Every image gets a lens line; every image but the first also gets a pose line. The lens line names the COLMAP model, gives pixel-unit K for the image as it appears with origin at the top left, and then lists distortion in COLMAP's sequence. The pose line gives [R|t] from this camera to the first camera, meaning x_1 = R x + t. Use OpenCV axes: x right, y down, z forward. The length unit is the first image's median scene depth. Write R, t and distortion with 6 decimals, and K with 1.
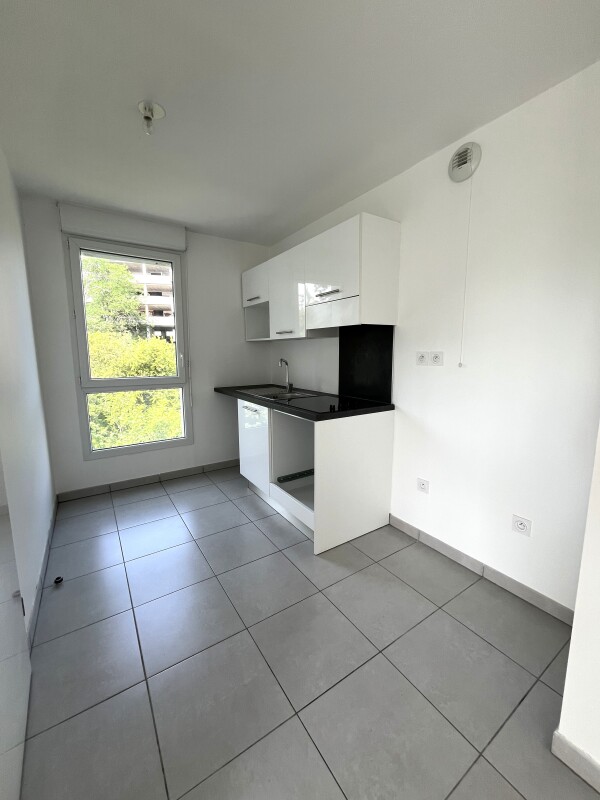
lens RADIAL K [[322.2, 0, 300.0], [0, 322.2, 400.0], [0, 0, 1]] dist [-0.001313, -0.000058]
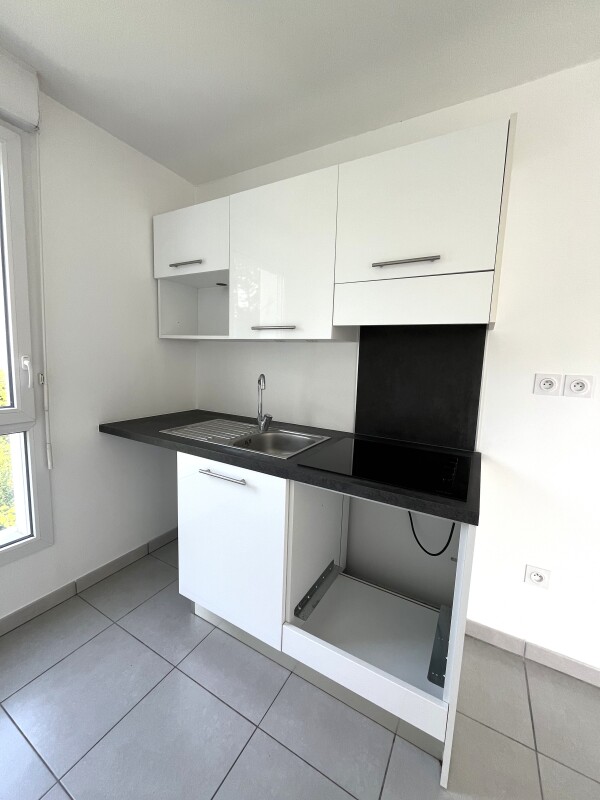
lens RADIAL K [[322.2, 0, 300.0], [0, 322.2, 400.0], [0, 0, 1]] dist [-0.001313, -0.000058]
pose [[0.890402, -0.021139, 0.454685, -0.254231], [0.027327, 0.999602, -0.007041, -0.077138], [-0.454355, 0.018694, 0.890625, 0.469846]]
